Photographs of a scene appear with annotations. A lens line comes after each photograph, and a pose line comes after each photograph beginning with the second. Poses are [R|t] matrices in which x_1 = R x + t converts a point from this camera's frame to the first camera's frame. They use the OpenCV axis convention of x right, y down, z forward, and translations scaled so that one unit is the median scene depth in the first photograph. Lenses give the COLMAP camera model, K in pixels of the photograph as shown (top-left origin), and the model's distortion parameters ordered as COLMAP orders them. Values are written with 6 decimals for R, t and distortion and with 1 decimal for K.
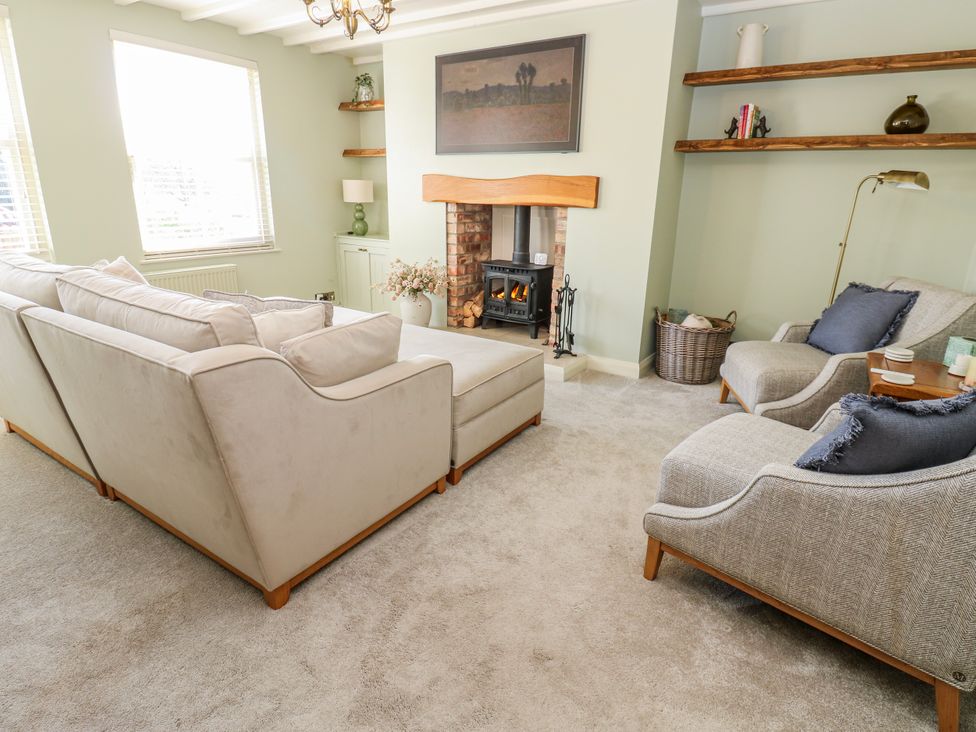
lens RADIAL K [[554.2, 0, 479.6], [0, 554.2, 368.8], [0, 0, 1]] dist [0.010467, -0.008918]
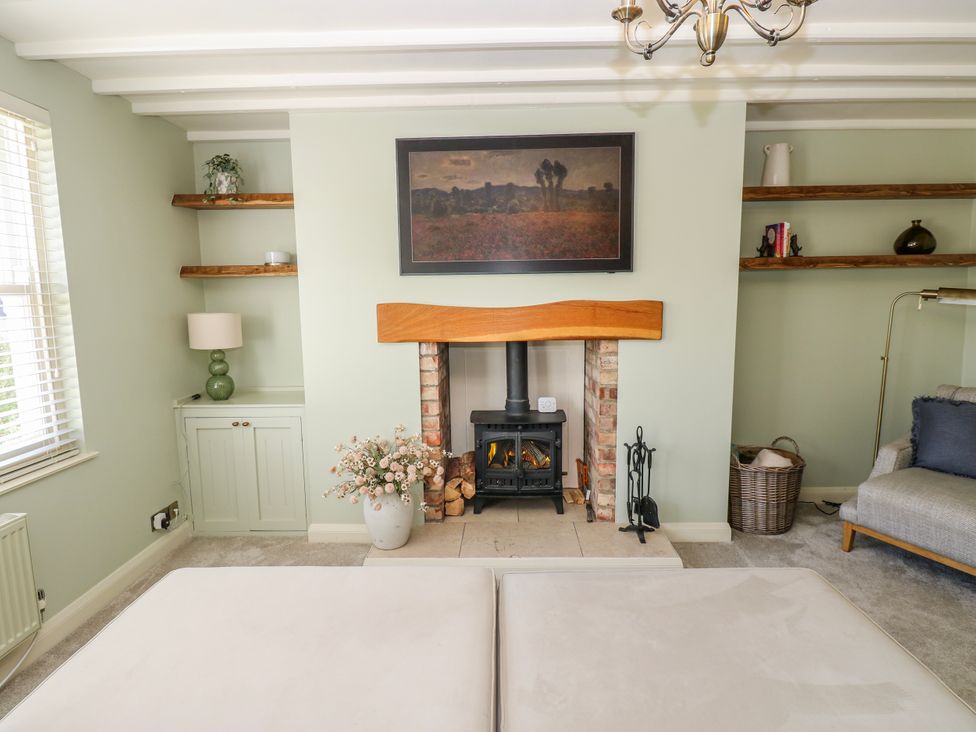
lens RADIAL K [[554.2, 0, 486.4], [0, 554.2, 362.2], [0, 0, 1]] dist [0.010467, -0.008918]
pose [[0.835819, -0.101345, 0.539570, -0.390672], [0.199328, 0.971767, -0.126245, -0.191678], [-0.511542, 0.213070, 0.832422, 0.441934]]
